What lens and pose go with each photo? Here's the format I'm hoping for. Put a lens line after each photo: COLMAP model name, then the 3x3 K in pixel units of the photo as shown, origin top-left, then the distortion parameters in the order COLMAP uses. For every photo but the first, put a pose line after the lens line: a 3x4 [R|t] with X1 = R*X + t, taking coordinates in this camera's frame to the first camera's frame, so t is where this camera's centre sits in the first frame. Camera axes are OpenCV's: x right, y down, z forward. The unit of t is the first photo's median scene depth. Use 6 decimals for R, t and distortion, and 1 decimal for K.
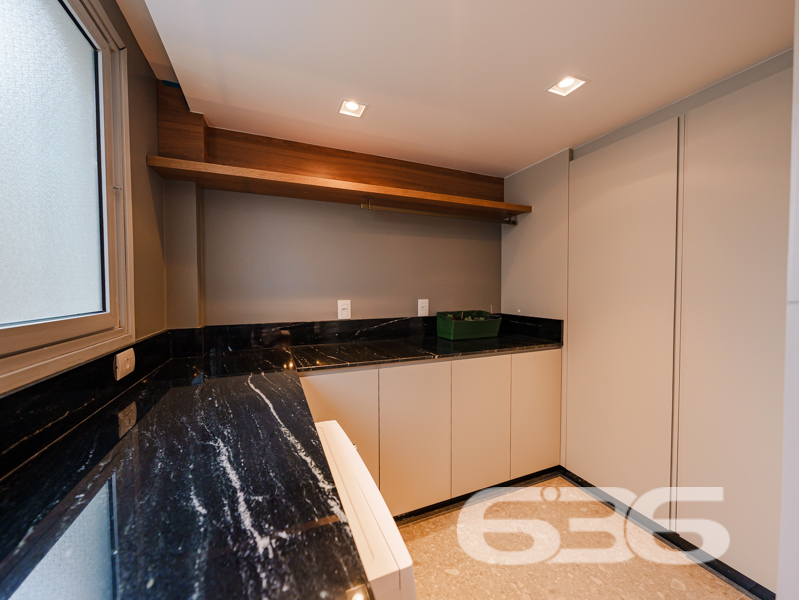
lens RADIAL K [[306.2, 0, 394.8], [0, 306.2, 302.0], [0, 0, 1]] dist [-0.003909, 0.000291]
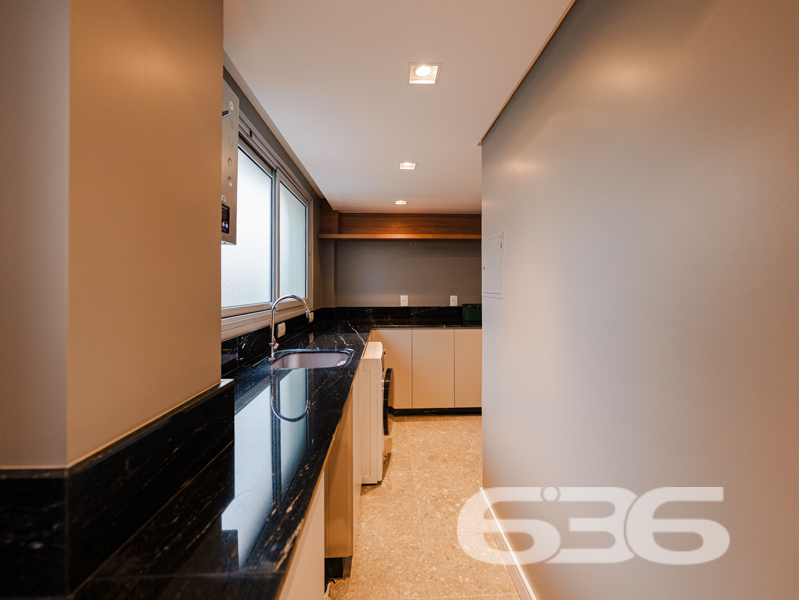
lens RADIAL K [[306.2, 0, 398.2], [0, 306.2, 293.9], [0, 0, 1]] dist [-0.003909, 0.000291]
pose [[0.937545, 0.010169, -0.347716, 0.471794], [-0.016384, 0.999754, -0.014937, 0.012980], [0.347479, 0.019701, 0.937481, -0.769000]]
